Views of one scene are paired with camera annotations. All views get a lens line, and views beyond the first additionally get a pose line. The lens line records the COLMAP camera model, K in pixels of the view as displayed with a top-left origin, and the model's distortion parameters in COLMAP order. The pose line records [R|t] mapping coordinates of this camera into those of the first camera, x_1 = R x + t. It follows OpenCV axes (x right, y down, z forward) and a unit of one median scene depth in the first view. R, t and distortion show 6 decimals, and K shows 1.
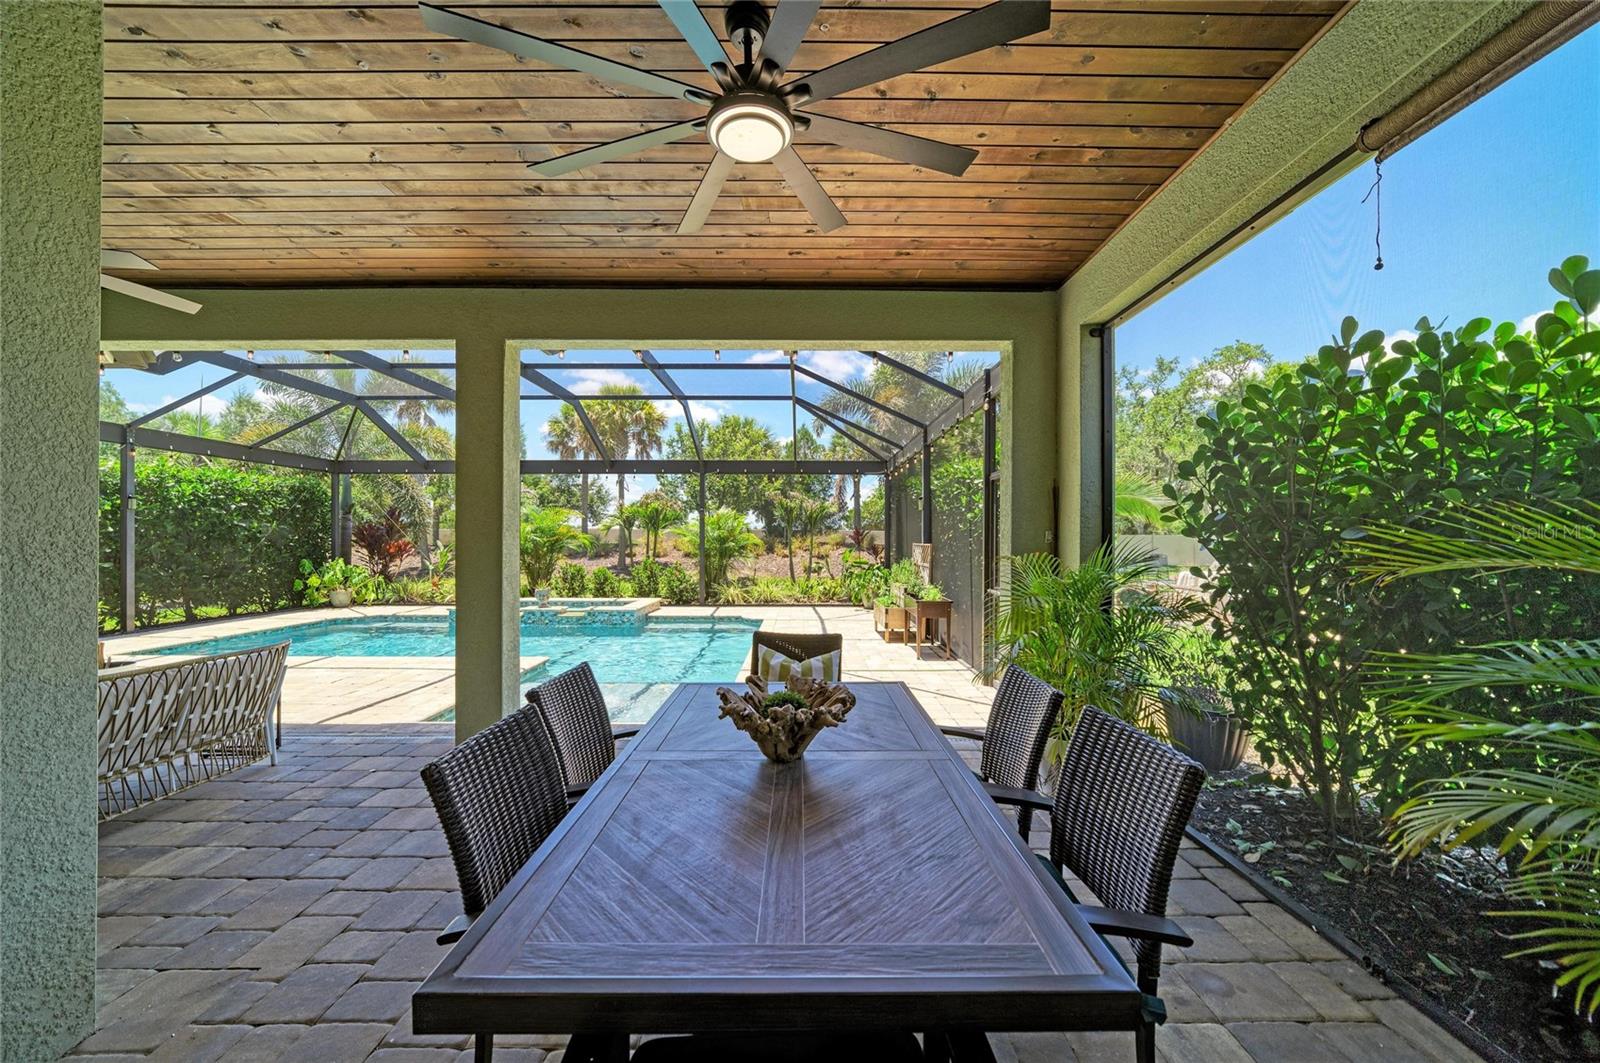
lens RADIAL K [[568.8, 0, 806.2], [0, 568.8, 538.8], [0, 0, 1]] dist [-0.020566, 0.004985]
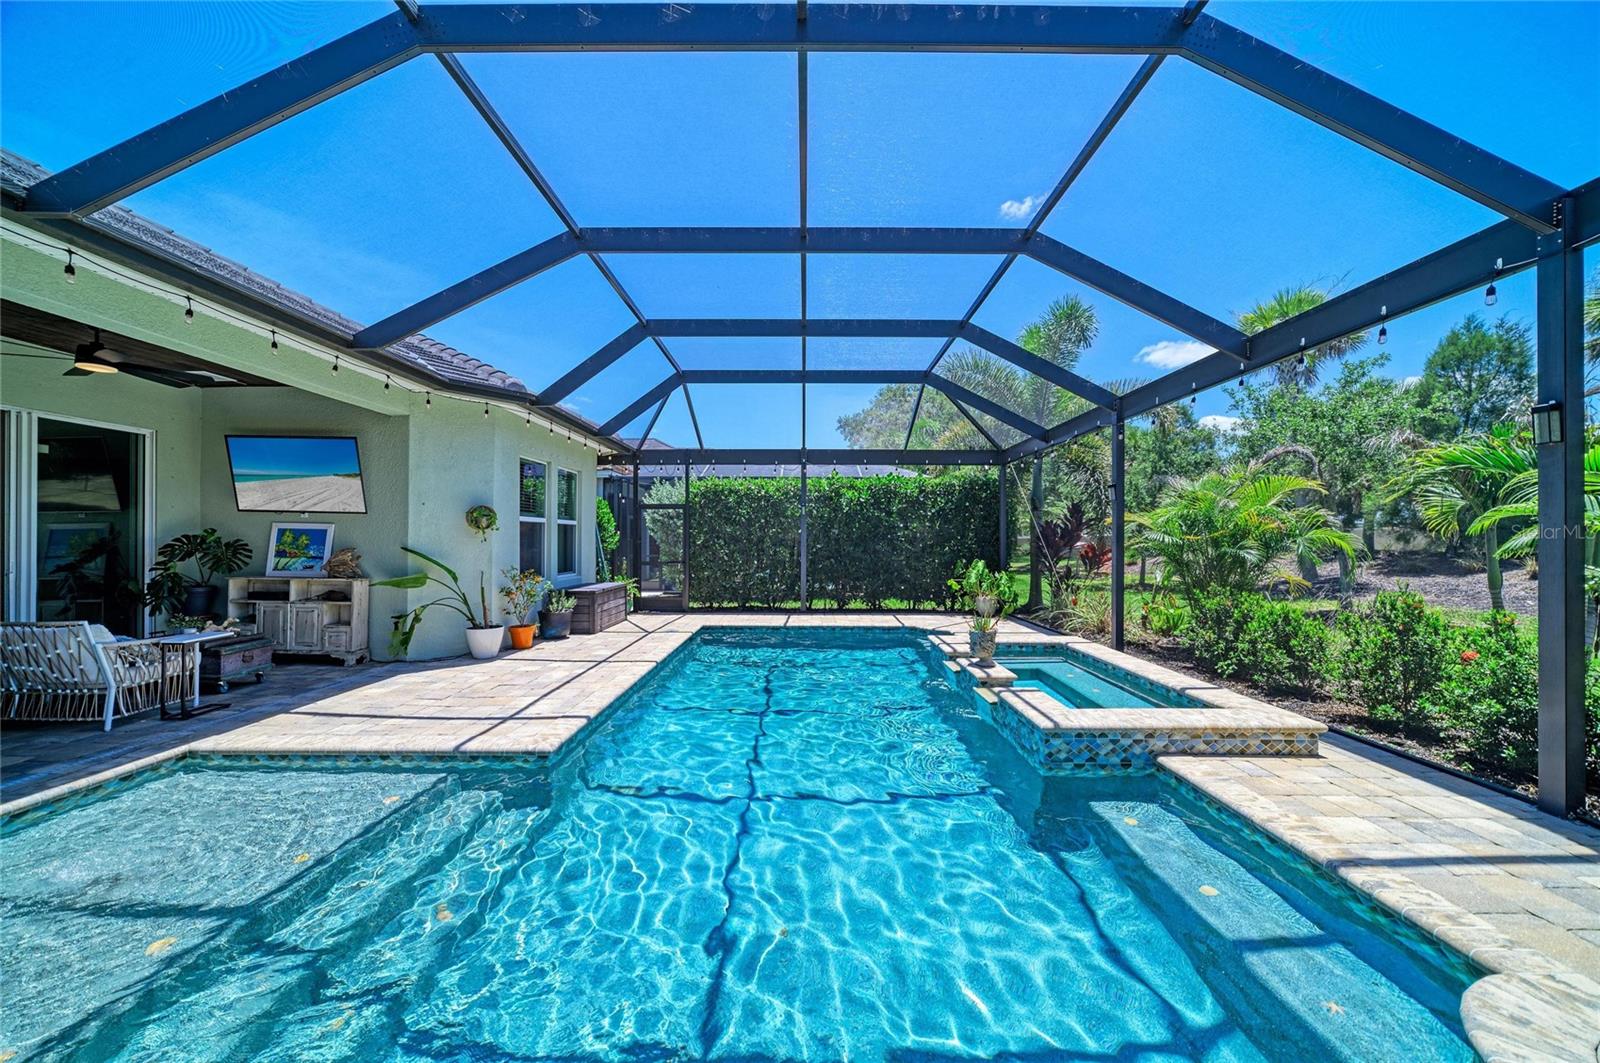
lens RADIAL K [[560.5, 0, 804.7], [0, 560.5, 539.9], [0, 0, 1]] dist [-0.024745, 0.006676]
pose [[-0.005508, -0.002845, -0.999981, 0.054960], [-0.002197, 0.999994, -0.002833, 0.006385], [0.999982, 0.002182, -0.005514, 0.849738]]
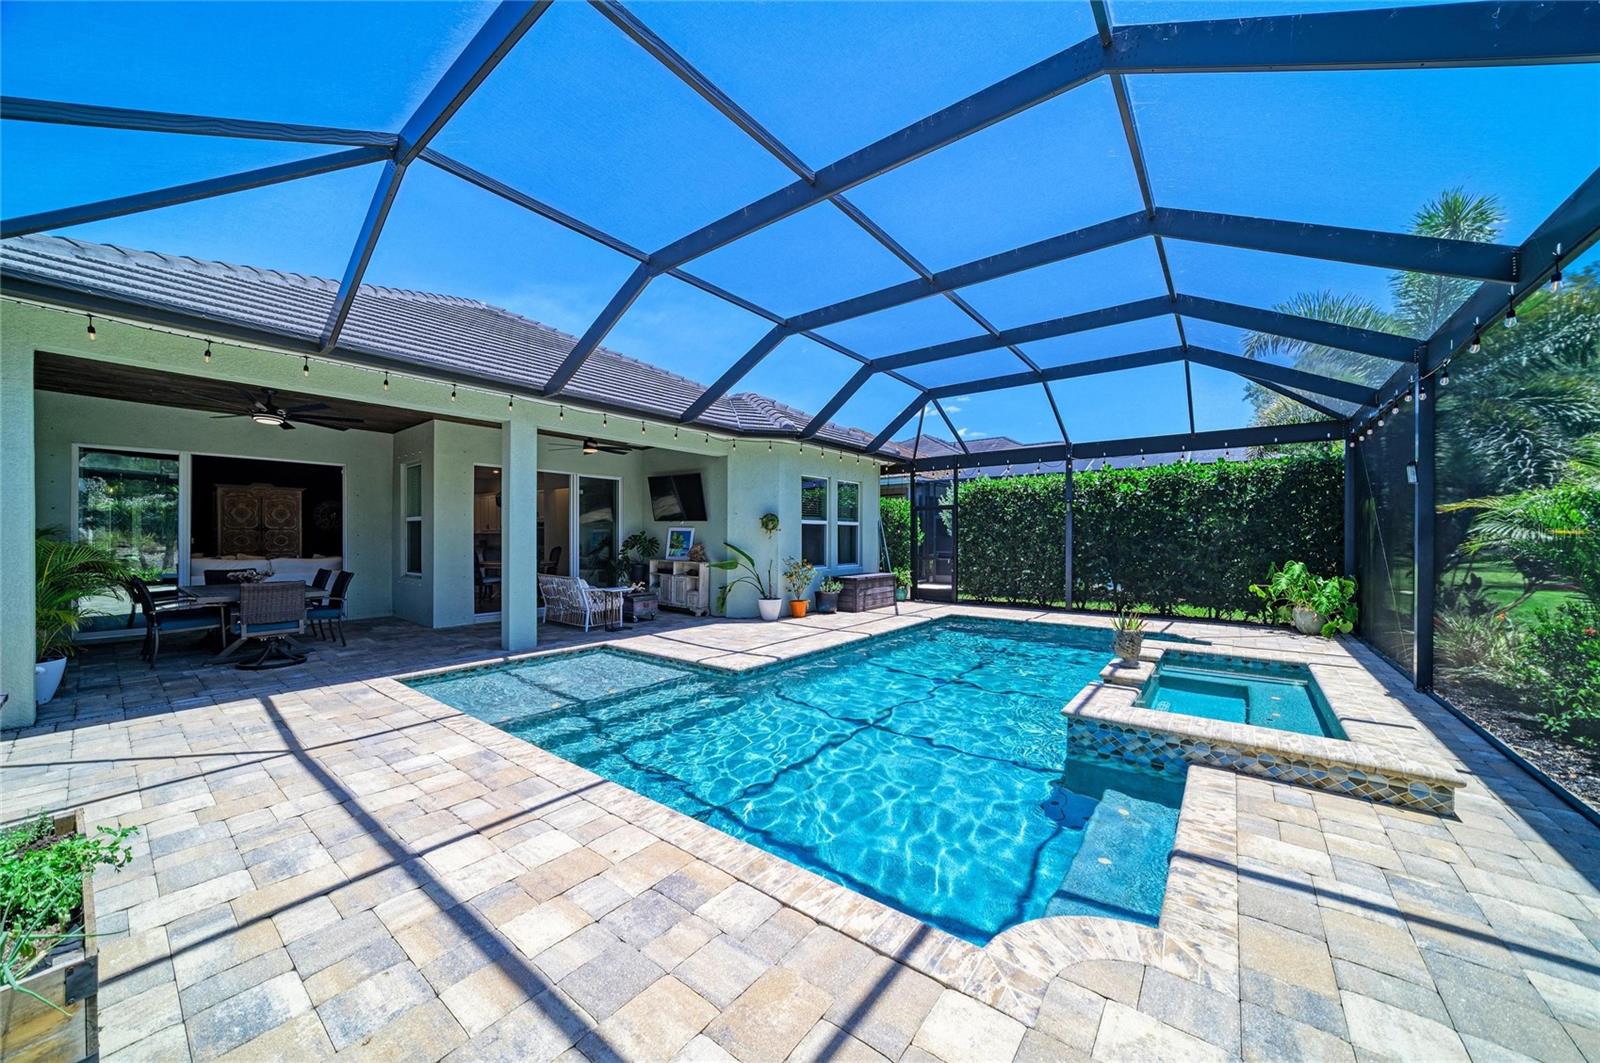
lens RADIAL K [[560.5, 0, 804.7], [0, 560.5, 539.9], [0, 0, 1]] dist [-0.024745, 0.006676]
pose [[-0.615696, 0.000635, -0.787983, 0.107375], [-0.001978, 0.999995, 0.002351, 0.006902], [0.787981, 0.003007, -0.615692, 1.094470]]
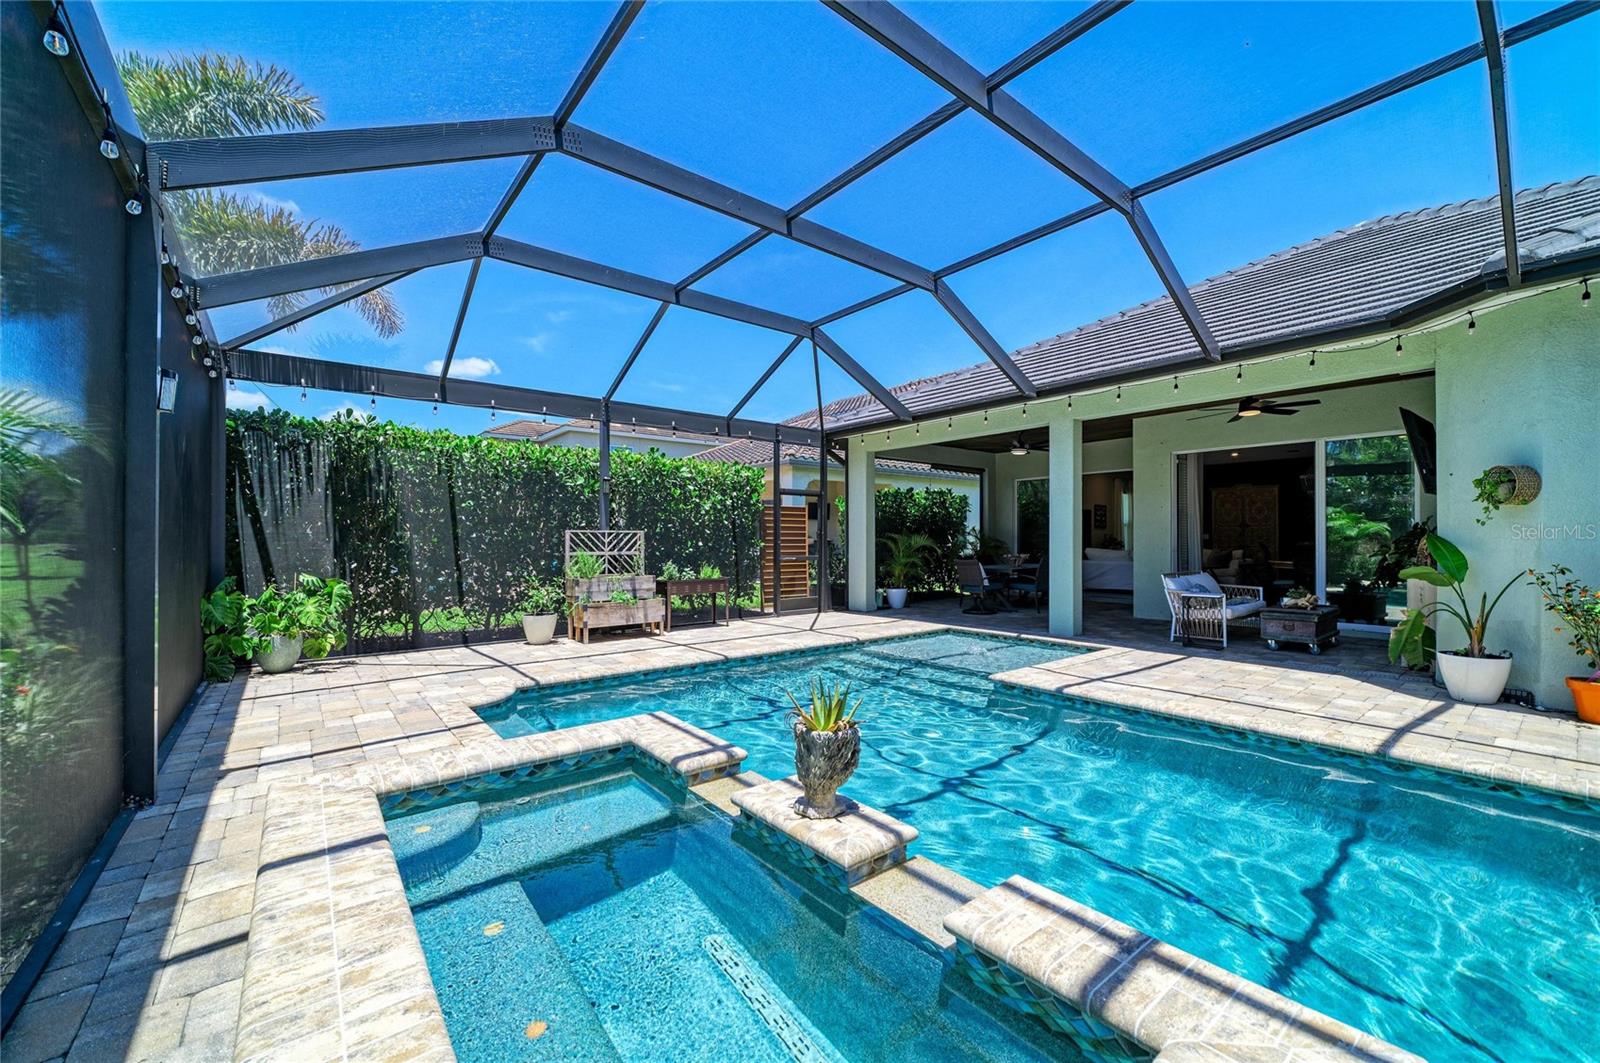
lens RADIAL K [[636.4, 0, 808.6], [0, 636.4, 533.4], [0, 0, 1]] dist [-0.007772, 0.000339]
pose [[-0.622983, 0.007384, 0.782201, -0.660990], [0.001663, 0.999966, -0.008115, 0.017912], [-0.782234, -0.003755, -0.622974, 1.171754]]
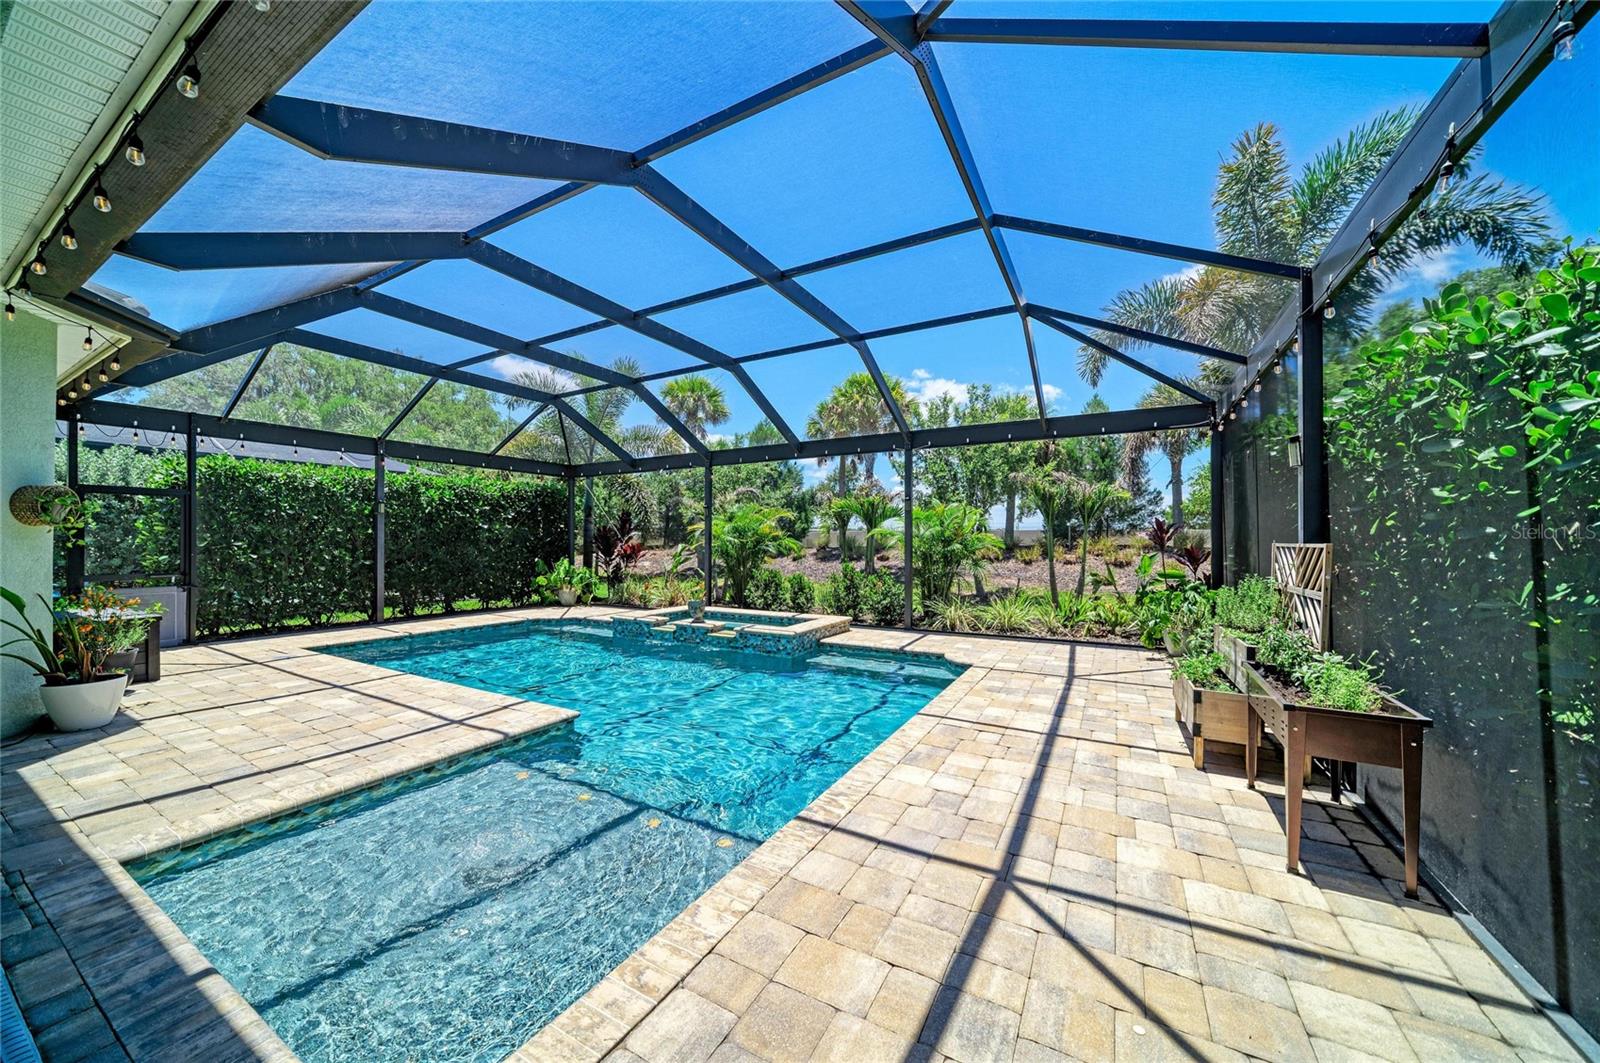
lens RADIAL K [[560.5, 0, 804.7], [0, 560.5, 539.9], [0, 0, 1]] dist [-0.024745, 0.006676]
pose [[0.868595, -0.003254, -0.495512, 0.072001], [0.001250, 0.999990, -0.004376, 0.006012], [0.495521, 0.003182, 0.868590, 0.380706]]
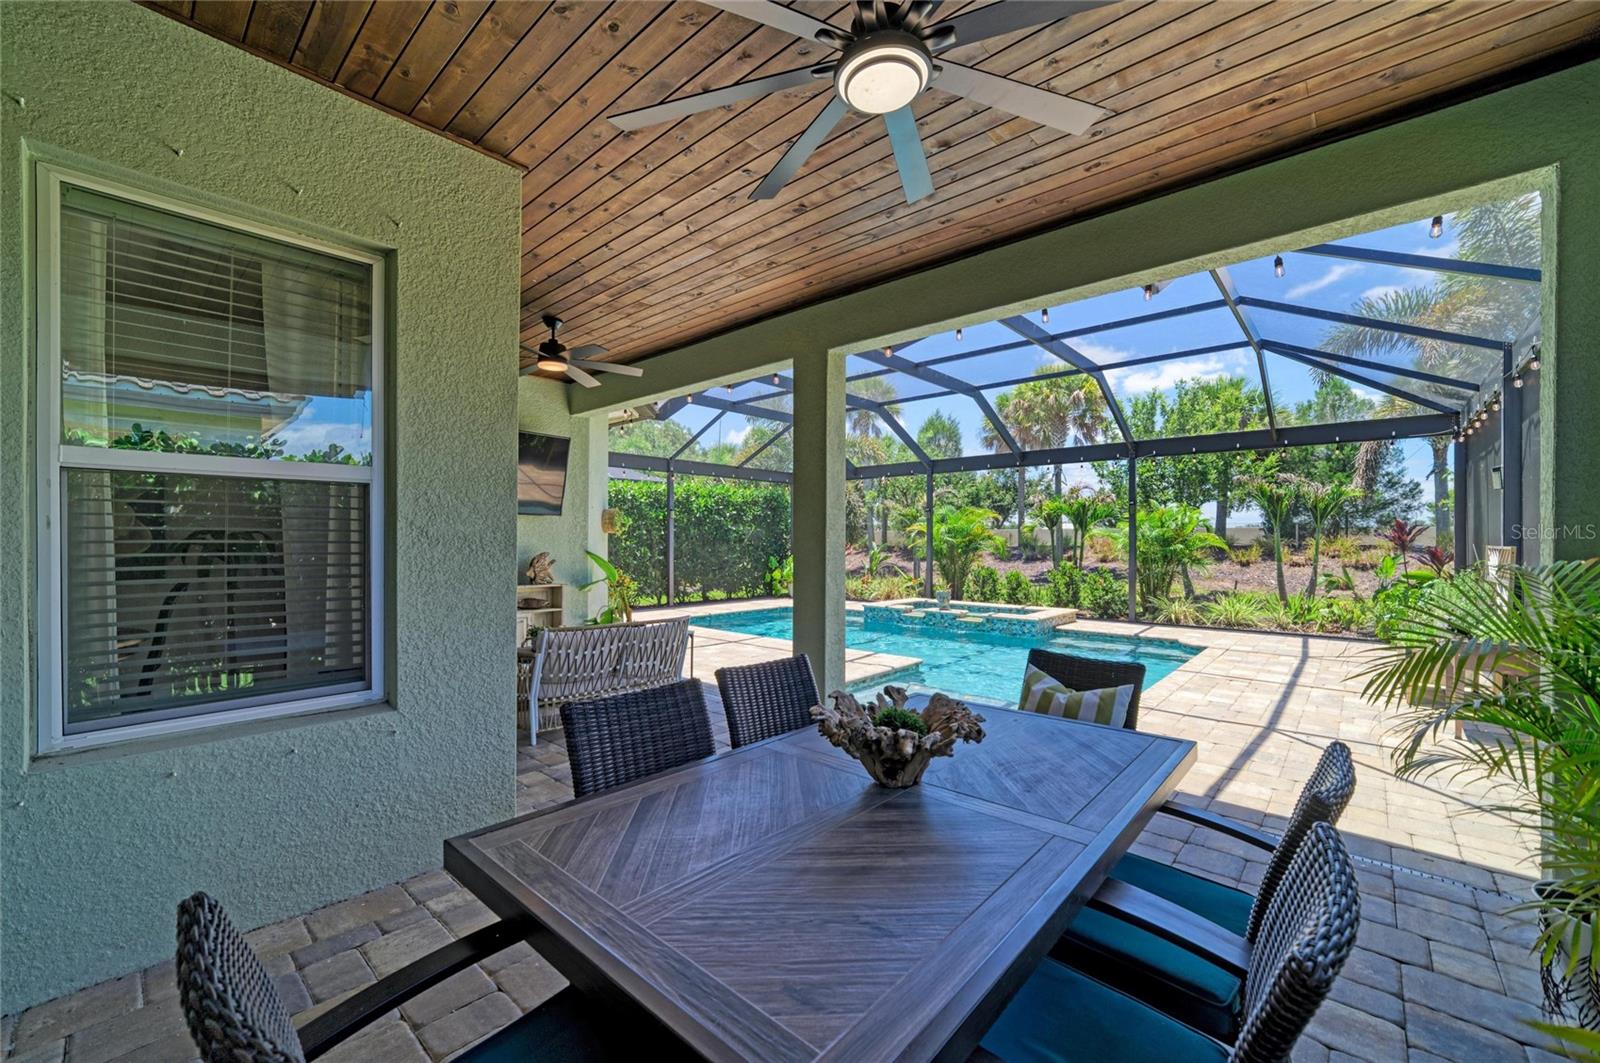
lens RADIAL K [[635.3, 0, 806.4], [0, 635.3, 538.2], [0, 0, 1]] dist [-0.007079, 0.000343]
pose [[0.744495, -0.002161, -0.667624, 0.089111], [-0.000279, 0.999994, -0.003548, 0.002276], [0.667628, 0.002828, 0.744490, 0.031678]]
